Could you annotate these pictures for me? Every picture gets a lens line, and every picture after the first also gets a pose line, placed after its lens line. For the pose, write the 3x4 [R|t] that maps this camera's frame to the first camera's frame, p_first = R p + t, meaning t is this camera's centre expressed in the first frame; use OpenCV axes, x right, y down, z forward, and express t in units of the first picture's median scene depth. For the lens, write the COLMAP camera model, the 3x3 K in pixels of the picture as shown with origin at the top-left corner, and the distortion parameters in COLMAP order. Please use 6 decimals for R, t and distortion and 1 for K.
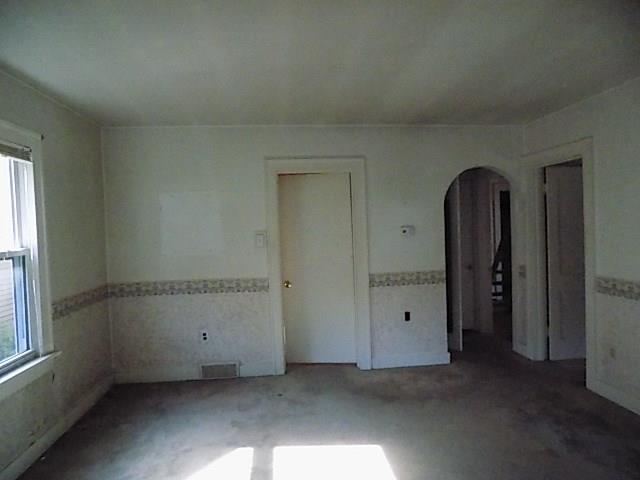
lens RADIAL K [[429.7, 0, 320.0], [0, 429.7, 240.0], [0, 0, 1]] dist [0.041596, 0.001385]
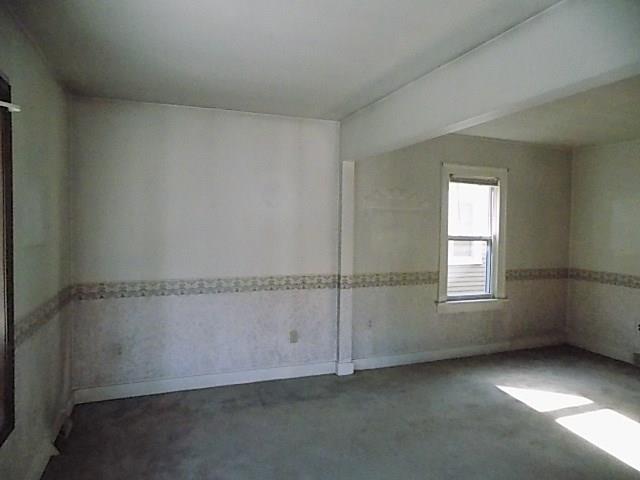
lens RADIAL K [[425.5, 0, 320.0], [0, 425.5, 240.0], [0, 0, 1]] dist [-0.039584, 0.000313]
pose [[0.259940, 0.066600, -0.963325, 0.751690], [-0.059848, 0.996812, 0.052766, -0.009572], [0.963768, 0.043937, 0.263097, -0.107408]]
